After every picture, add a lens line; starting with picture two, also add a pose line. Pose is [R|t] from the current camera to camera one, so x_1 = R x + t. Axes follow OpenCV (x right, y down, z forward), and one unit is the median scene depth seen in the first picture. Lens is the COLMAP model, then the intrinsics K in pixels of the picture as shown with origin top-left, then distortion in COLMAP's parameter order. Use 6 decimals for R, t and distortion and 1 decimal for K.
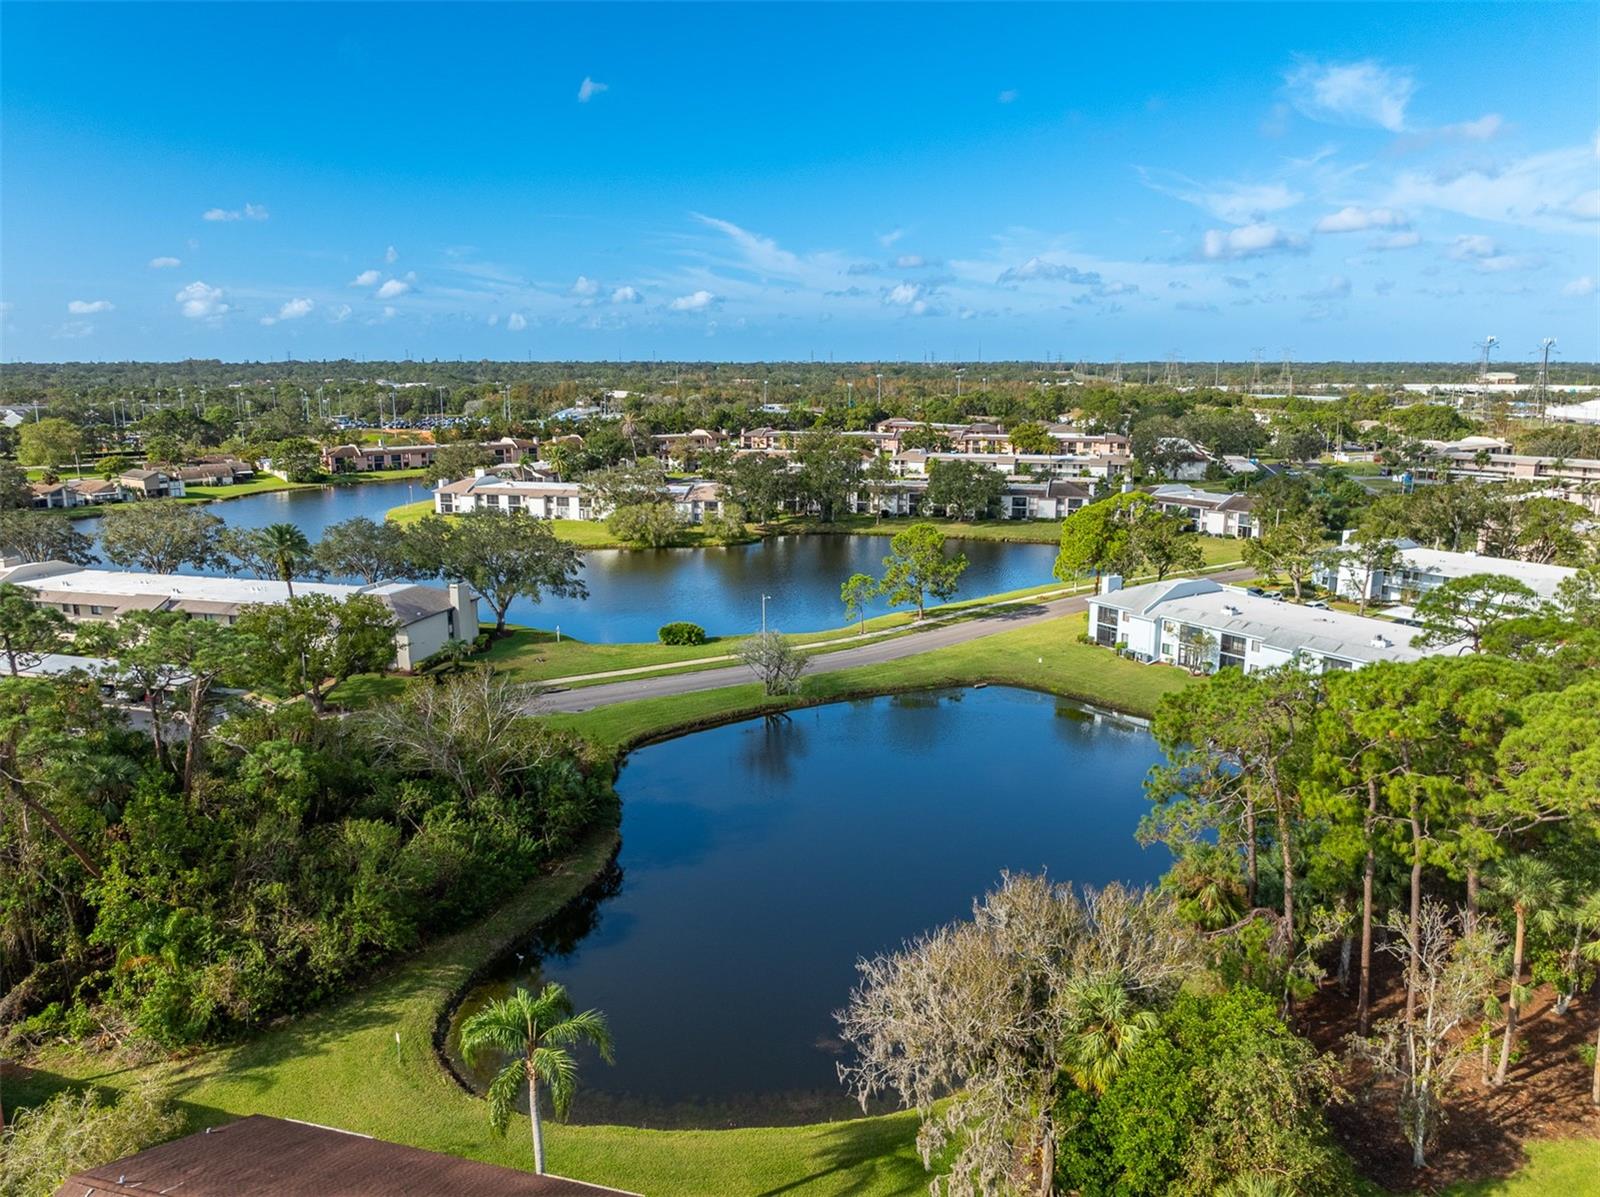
lens RADIAL K [[1119.1, 0, 799.0], [0, 1119.1, 621.7], [0, 0, 1]] dist [-0.025198, 0.004073]
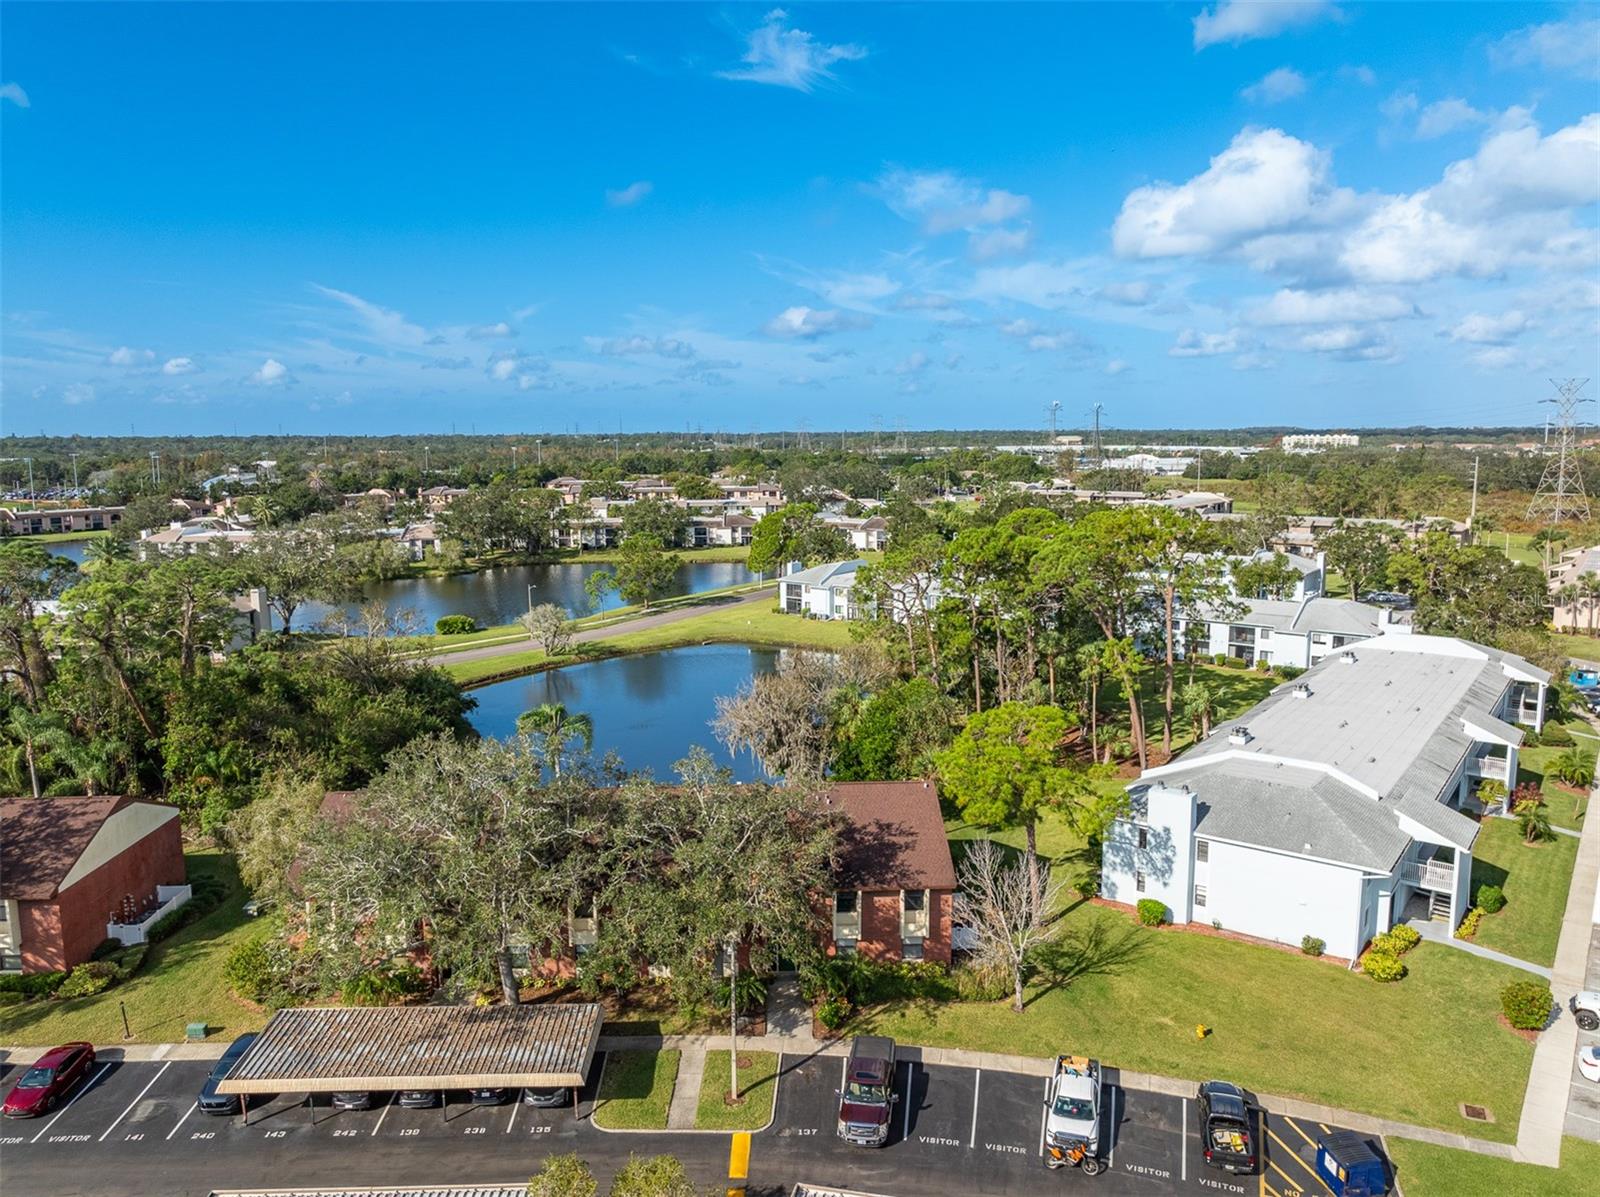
lens RADIAL K [[1135.3, 0, 800.0], [0, 1135.3, 598.5], [0, 0, 1]] dist [-0.037707, 0.028225]
pose [[0.950165, -0.049899, 0.307729, -0.055797], [0.076490, 0.994249, -0.074954, 0.045170], [-0.302219, 0.094757, 0.948517, -0.117917]]
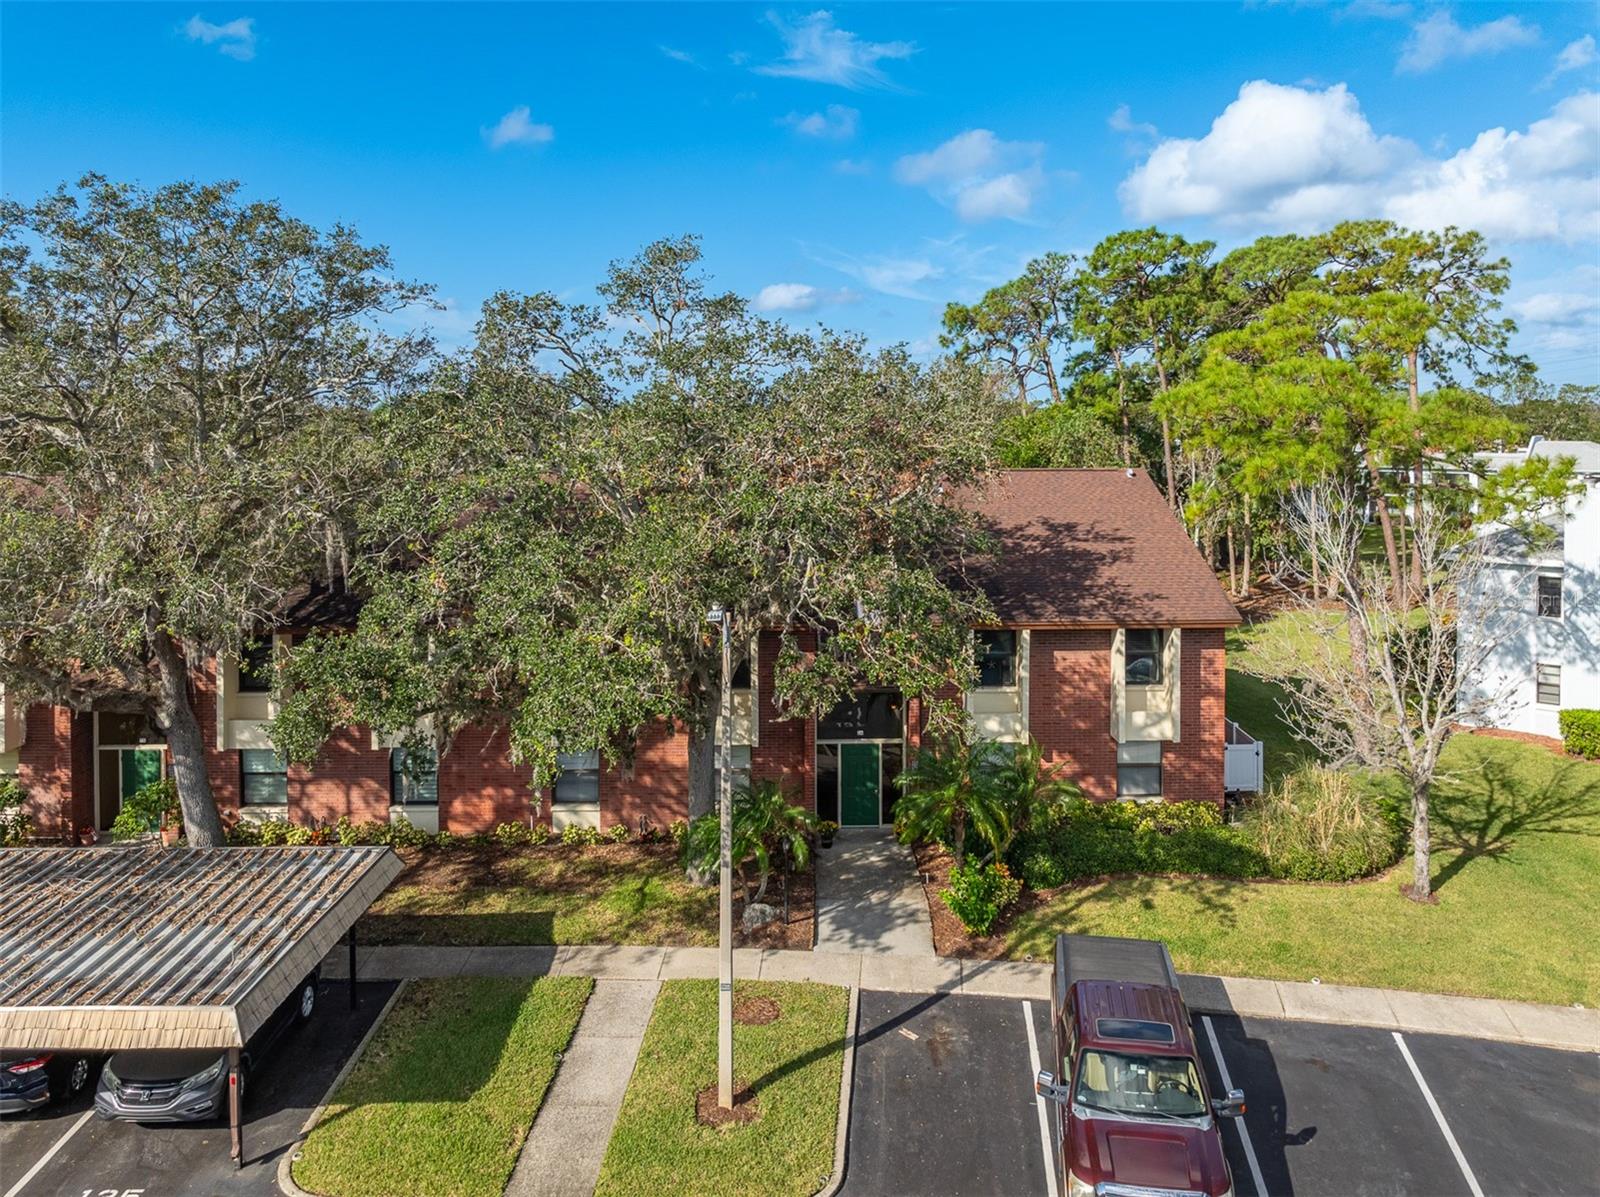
lens RADIAL K [[1160.5, 0, 822.9], [0, 1160.5, 469.7], [0, 0, 1]] dist [-0.027119, 0.003439]
pose [[0.955095, -0.013536, 0.295990, -0.029564], [0.070943, 0.980347, -0.184084, 0.084768], [-0.287681, 0.196816, 0.937285, -0.012436]]
